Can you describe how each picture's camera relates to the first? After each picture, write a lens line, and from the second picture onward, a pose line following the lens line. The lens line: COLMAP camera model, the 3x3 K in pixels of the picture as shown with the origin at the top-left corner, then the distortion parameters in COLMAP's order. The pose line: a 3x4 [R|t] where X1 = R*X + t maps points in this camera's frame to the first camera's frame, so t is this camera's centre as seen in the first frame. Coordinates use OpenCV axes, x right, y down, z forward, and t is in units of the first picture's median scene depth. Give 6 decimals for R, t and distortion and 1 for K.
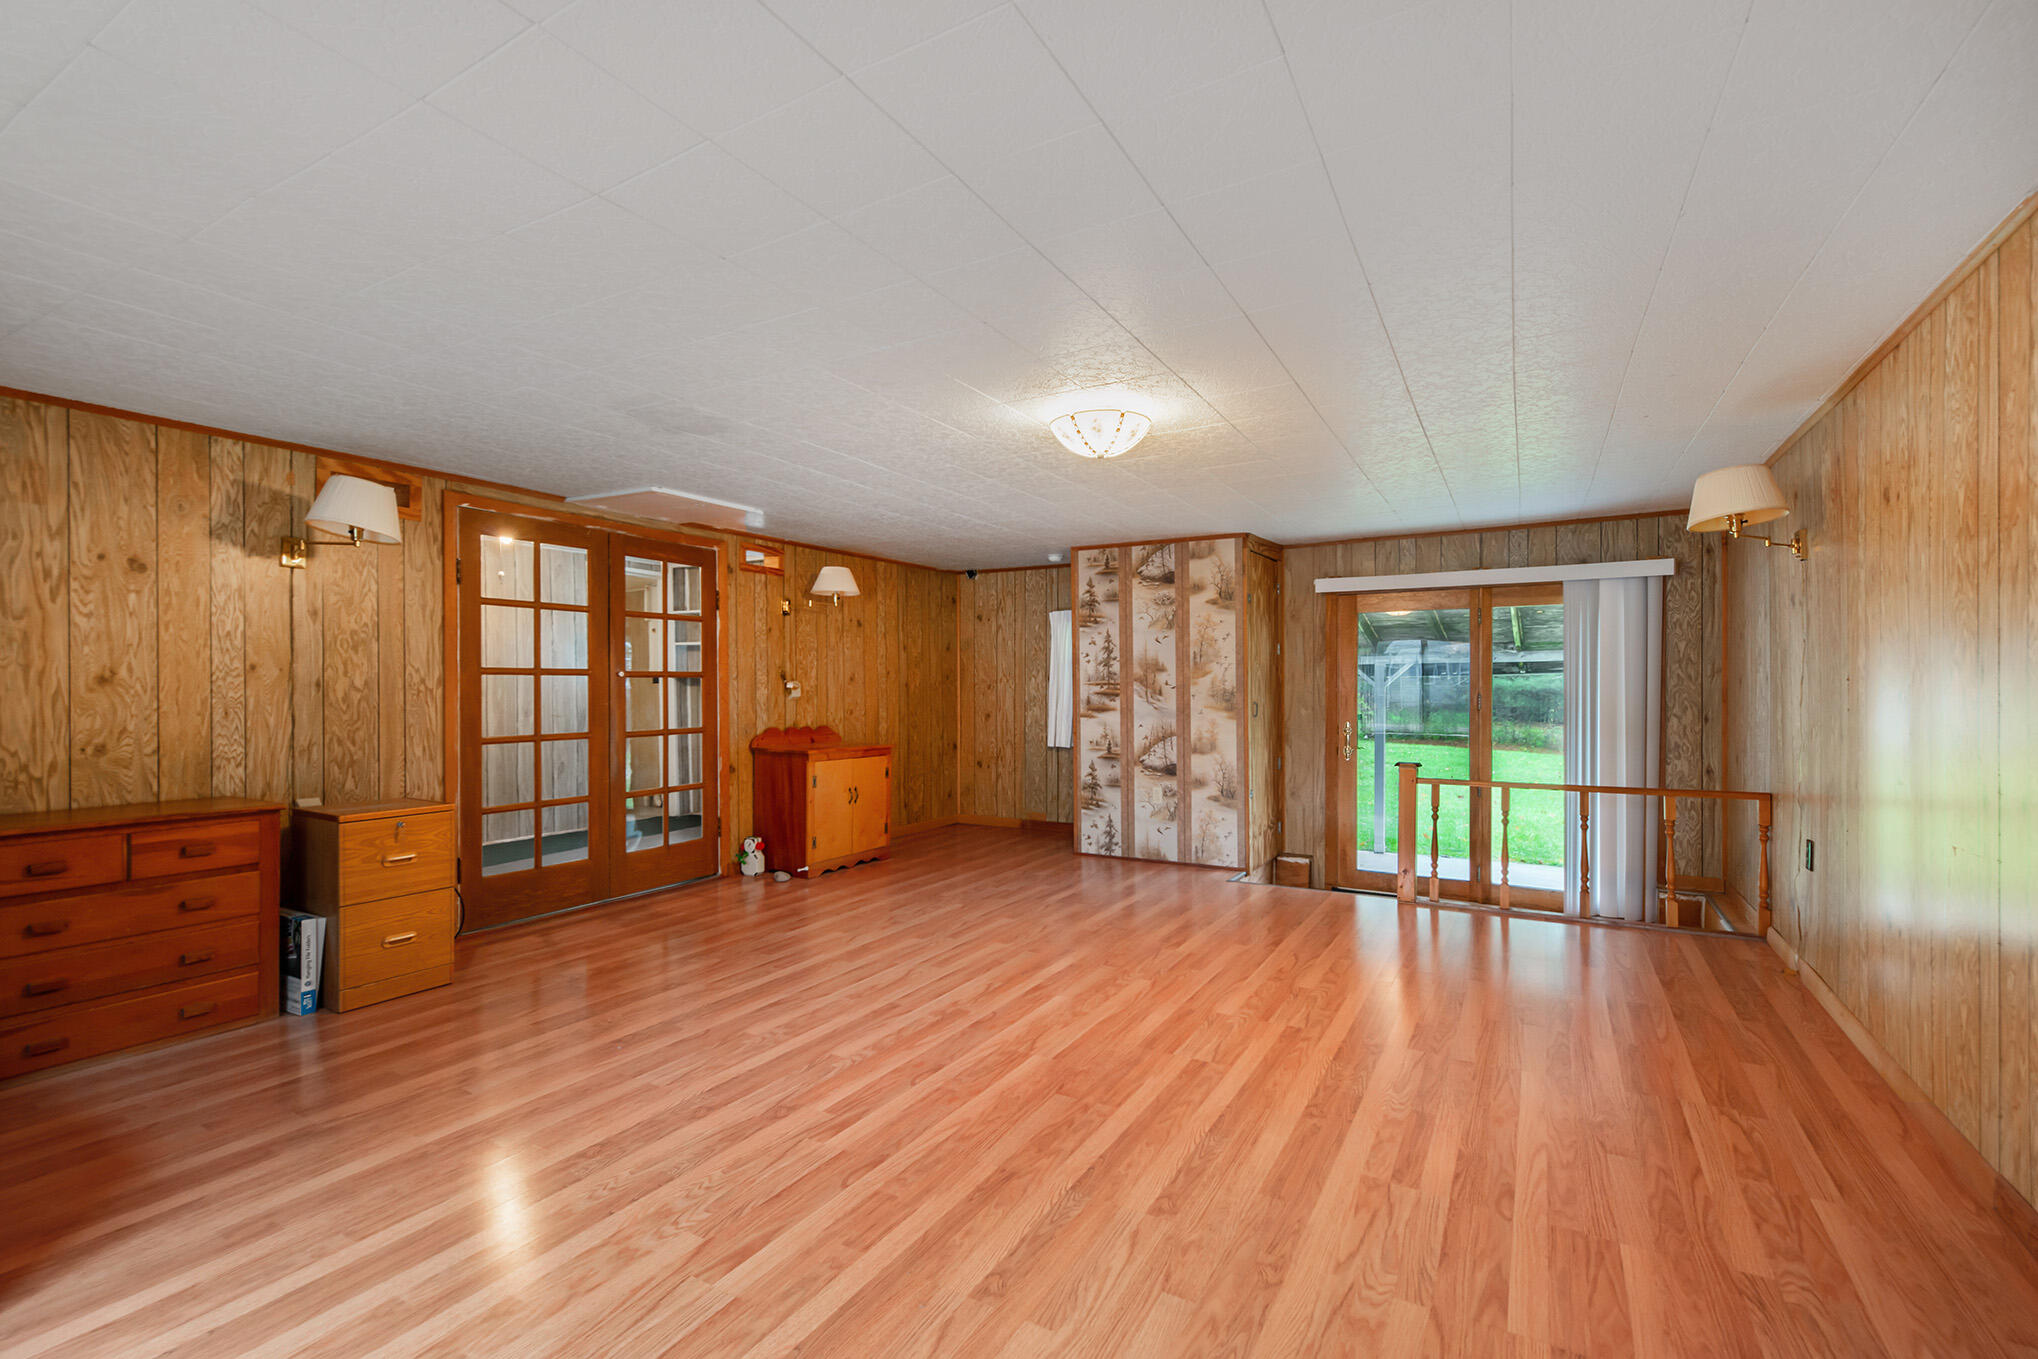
lens RADIAL K [[963.6, 0, 1027.6], [0, 963.6, 691.6], [0, 0, 1]] dist [0.005877, 0.000057]
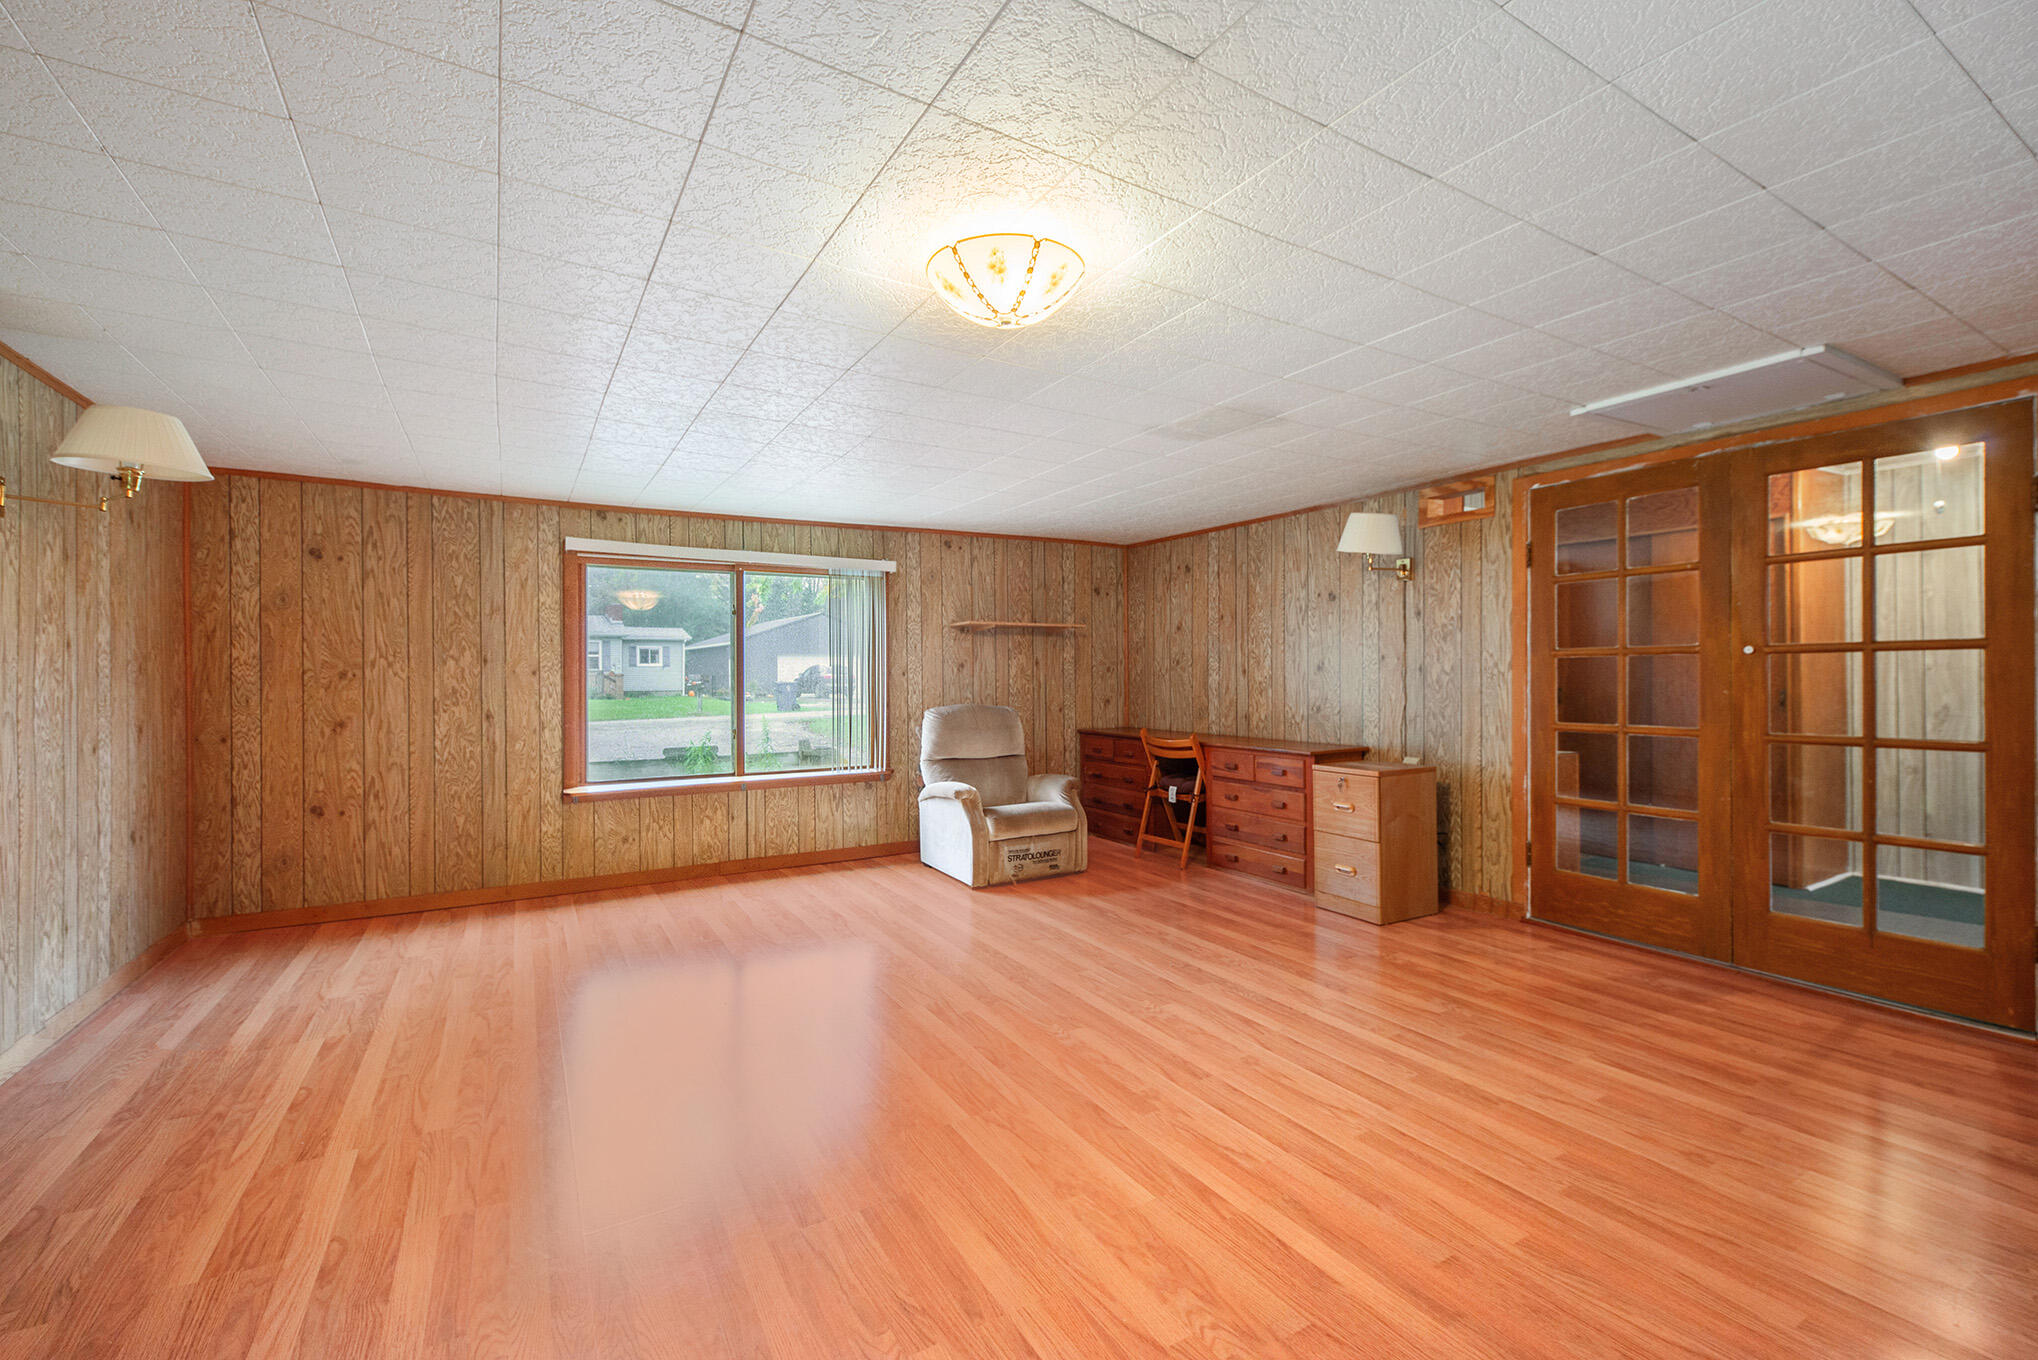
lens RADIAL K [[847.5, 0, 1031.1], [0, 847.5, 672.0], [0, 0, 1]] dist [0.007518, -0.000169]
pose [[-0.510953, 0.002280, -0.859606, 0.506458], [0.004309, 0.999991, 0.000091, -0.006430], [0.859598, -0.003657, -0.510958, 1.179541]]
